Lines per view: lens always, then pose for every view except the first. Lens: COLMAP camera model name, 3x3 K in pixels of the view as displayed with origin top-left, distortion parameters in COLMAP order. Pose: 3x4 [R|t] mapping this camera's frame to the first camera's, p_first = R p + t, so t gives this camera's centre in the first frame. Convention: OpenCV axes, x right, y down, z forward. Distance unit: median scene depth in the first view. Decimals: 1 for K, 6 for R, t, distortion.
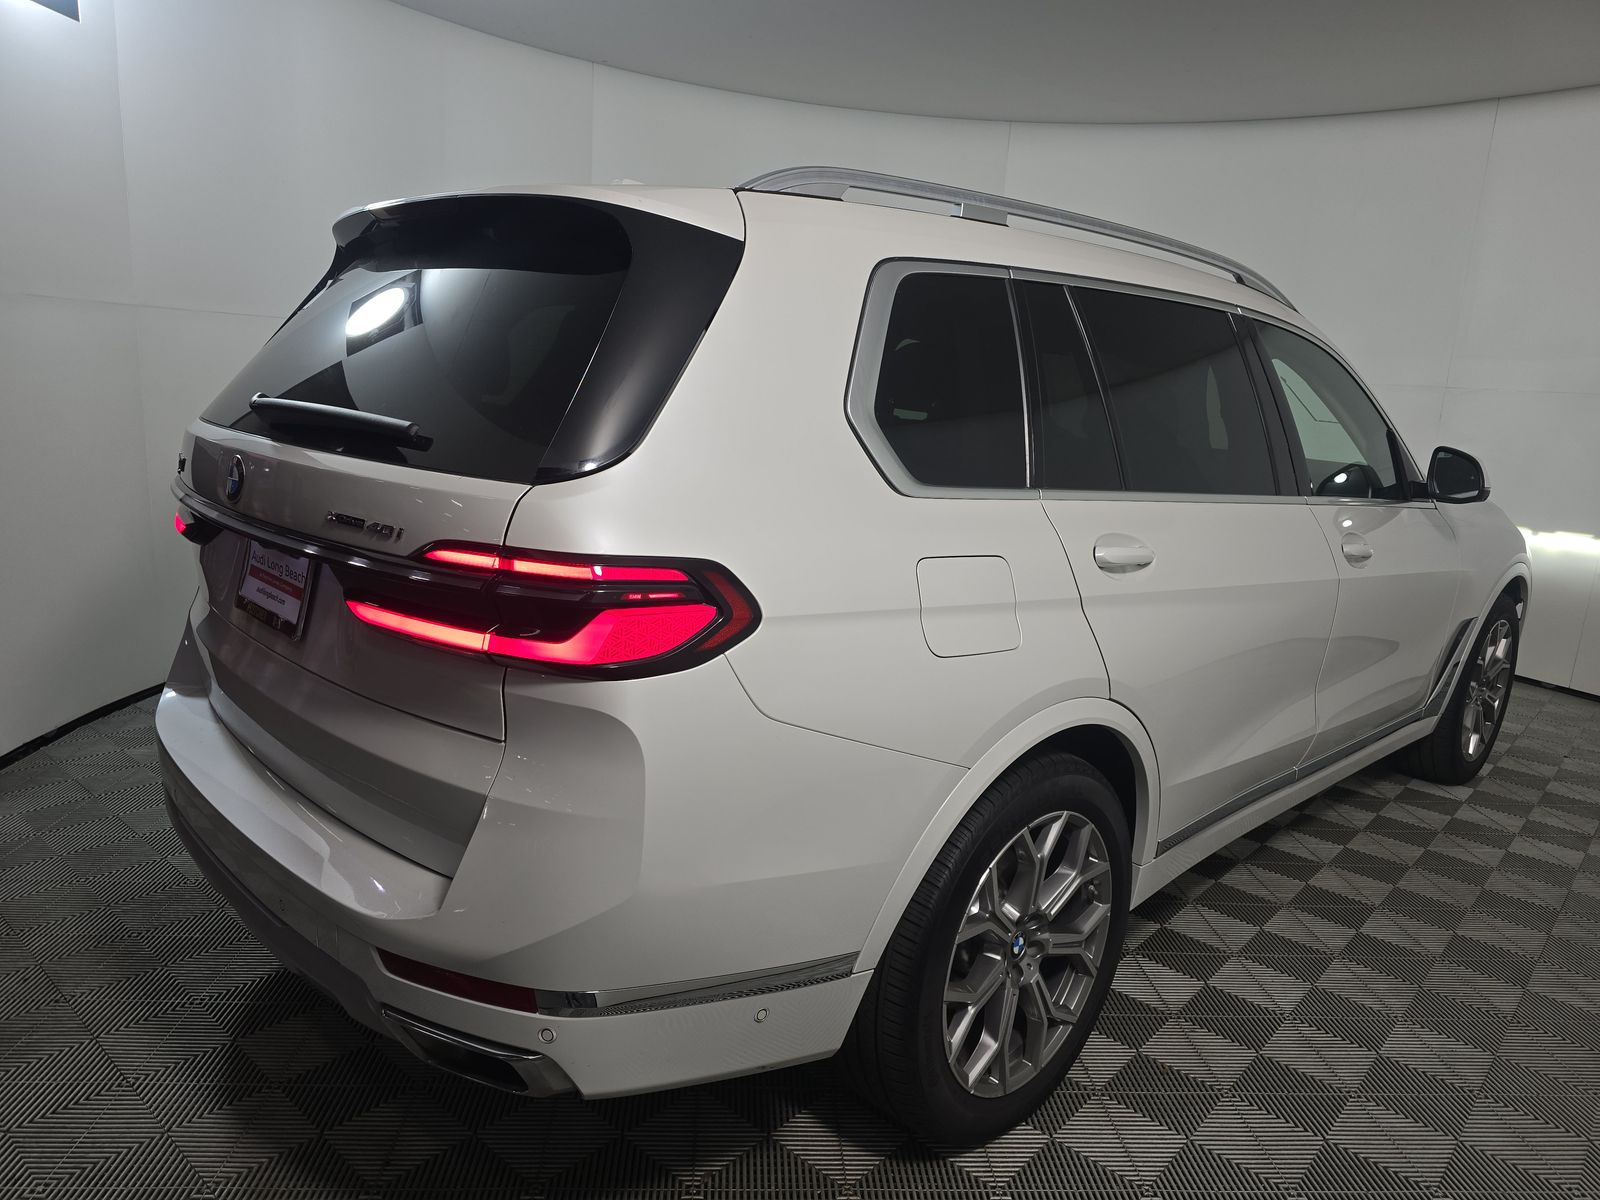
lens RADIAL K [[1073.6, 0, 800.0], [0, 1073.6, 600.0], [0, 0, 1]] dist [0.028183, 0.002177]
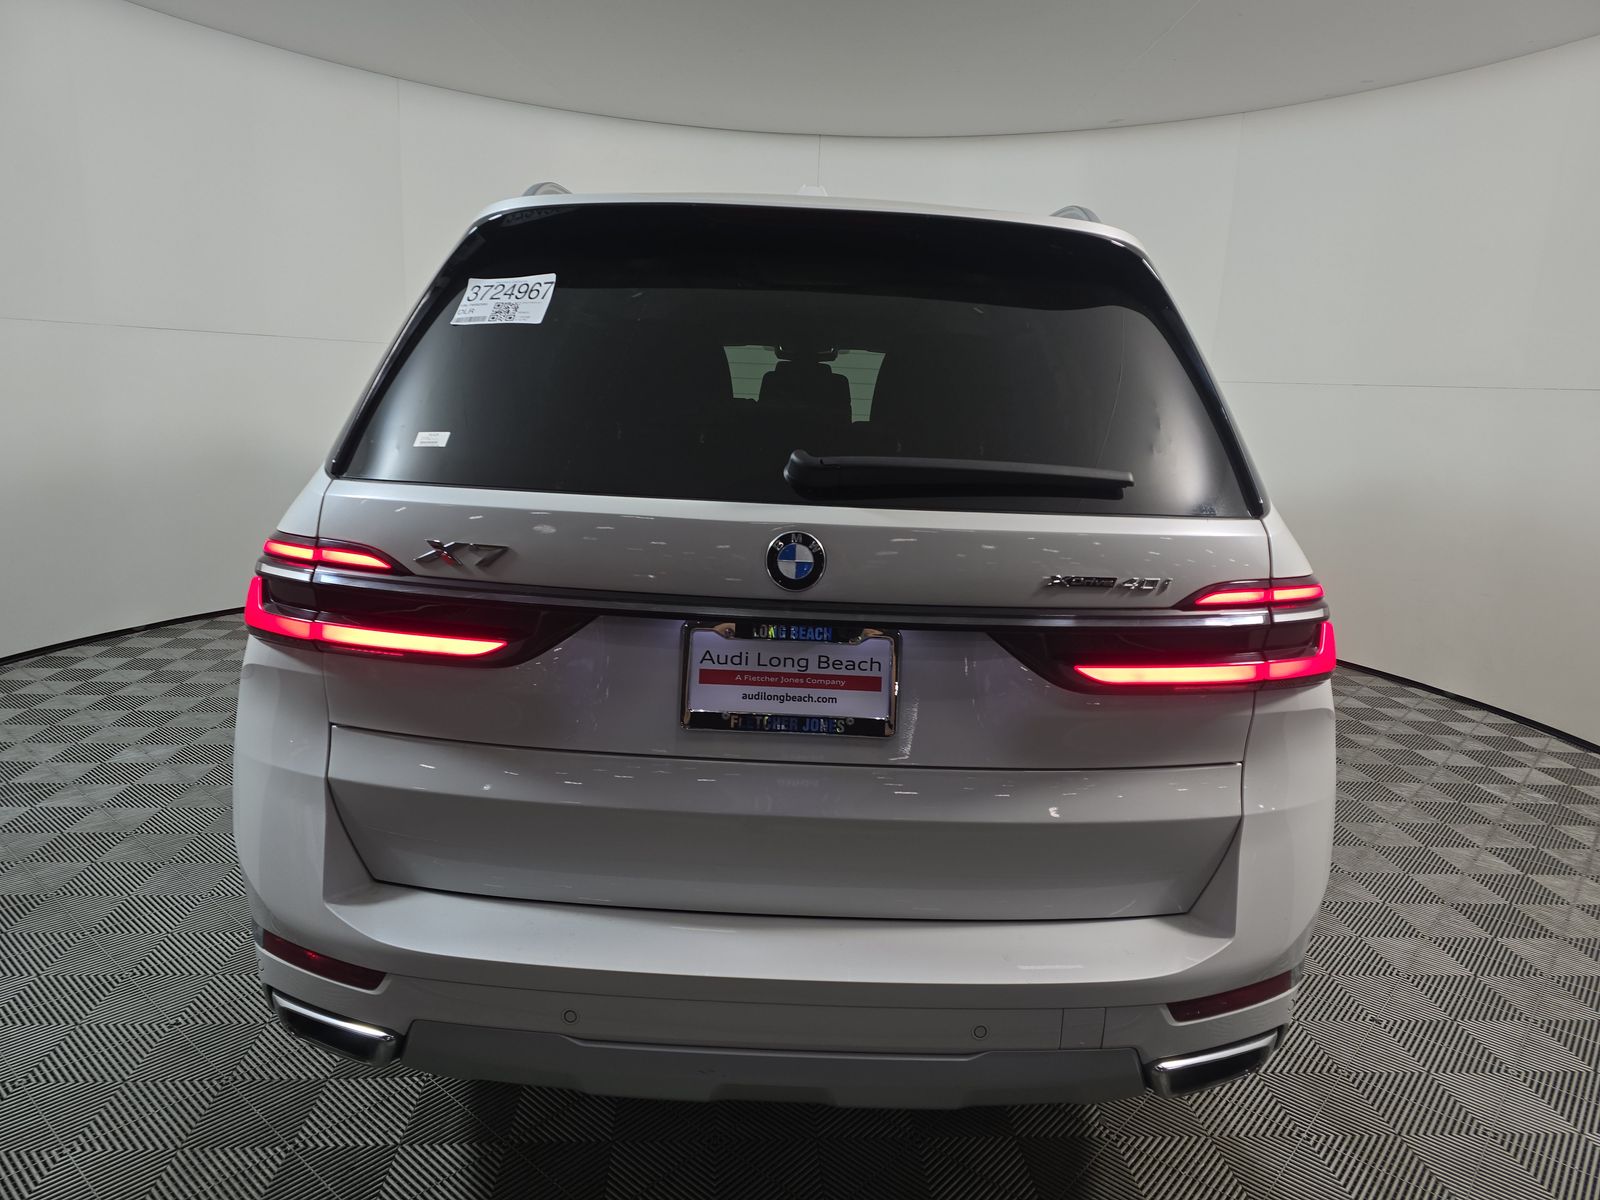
lens RADIAL K [[1073.6, 0, 800.0], [0, 1073.6, 600.0], [0, 0, 1]] dist [0.028183, 0.002177]
pose [[0.711680, -0.168281, 0.682050, -1.100301], [0.143469, 0.985239, 0.093384, -0.161766], [-0.687698, 0.031393, 0.725318, 0.446548]]
